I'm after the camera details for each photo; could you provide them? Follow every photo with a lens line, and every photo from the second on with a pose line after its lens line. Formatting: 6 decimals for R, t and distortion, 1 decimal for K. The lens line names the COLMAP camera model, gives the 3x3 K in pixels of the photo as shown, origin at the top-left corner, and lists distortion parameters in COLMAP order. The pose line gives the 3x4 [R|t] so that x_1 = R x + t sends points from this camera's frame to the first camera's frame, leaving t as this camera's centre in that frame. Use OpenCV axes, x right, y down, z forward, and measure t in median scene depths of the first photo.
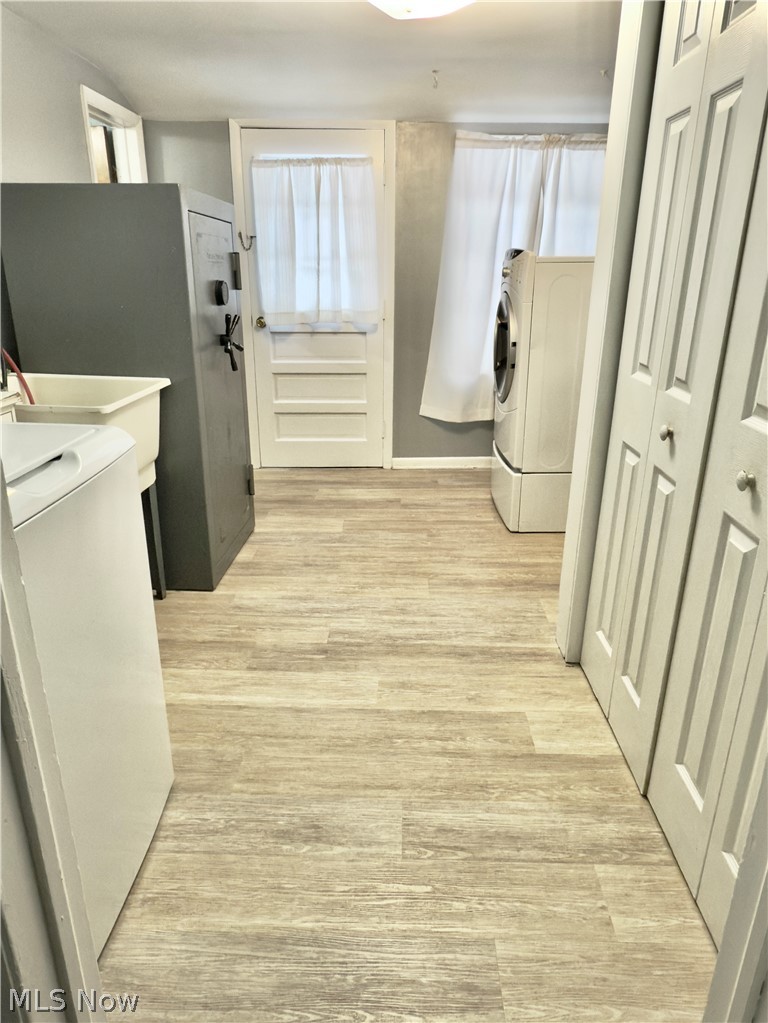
lens RADIAL K [[677.3, 0, 383.4], [0, 677.3, 513.7], [0, 0, 1]] dist [0.001033, -0.001190]
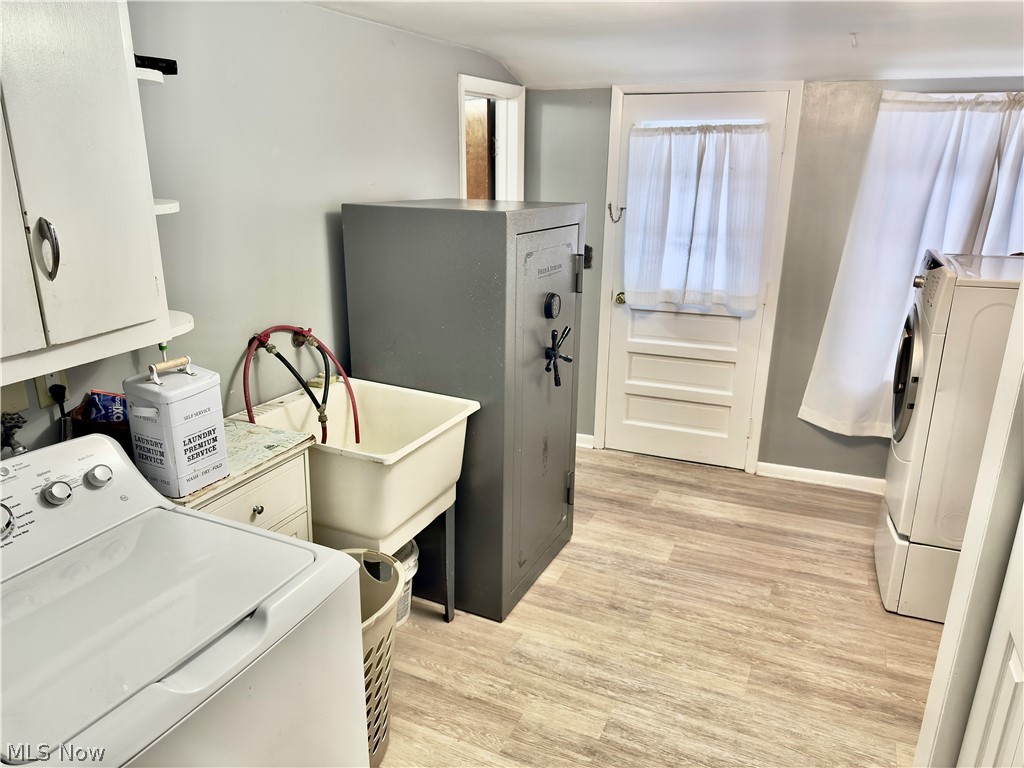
lens RADIAL K [[726.8, 0, 508.9], [0, 726.8, 382.4], [0, 0, 1]] dist [0.017176, -0.025601]
pose [[0.920981, 0.120672, -0.370449, 0.073785], [-0.138870, 0.990050, -0.022742, -0.164087], [0.364019, 0.072389, 0.928574, 0.056562]]
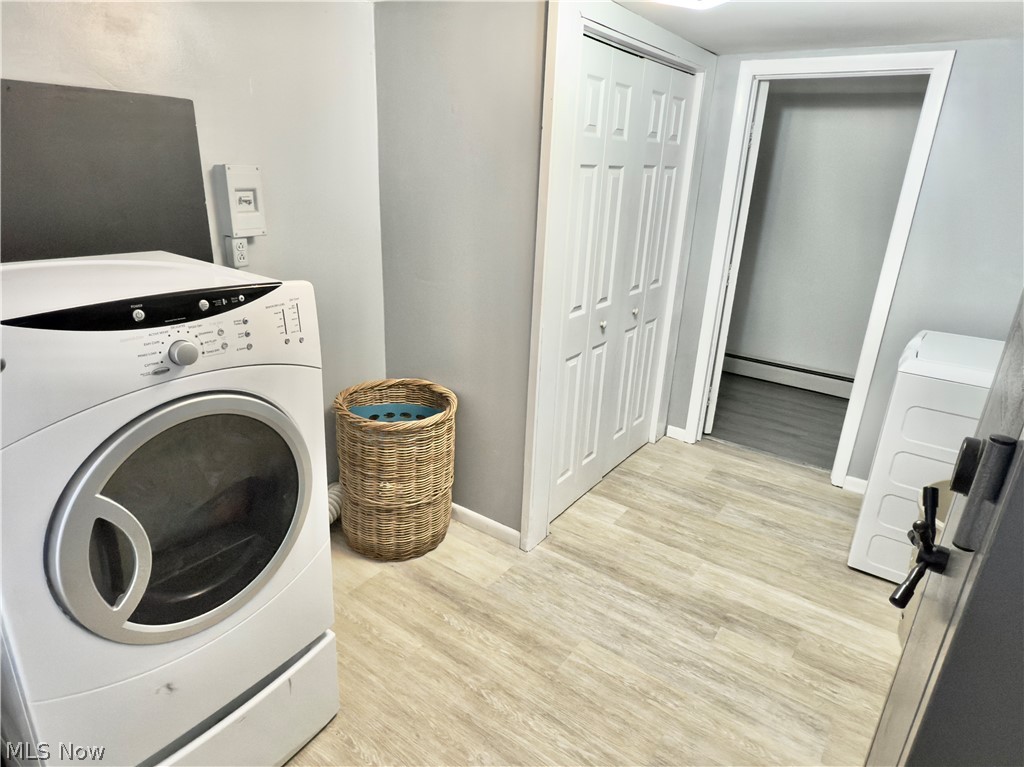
lens RADIAL K [[610.5, 0, 511.7], [0, 610.5, 382.3], [0, 0, 1]] dist [0.001276, 0.002060]
pose [[-0.824641, -0.226430, 0.518360, -0.167252], [0.154348, 0.791538, 0.591307, -0.543346], [-0.544191, 0.567624, -0.617786, 1.169146]]
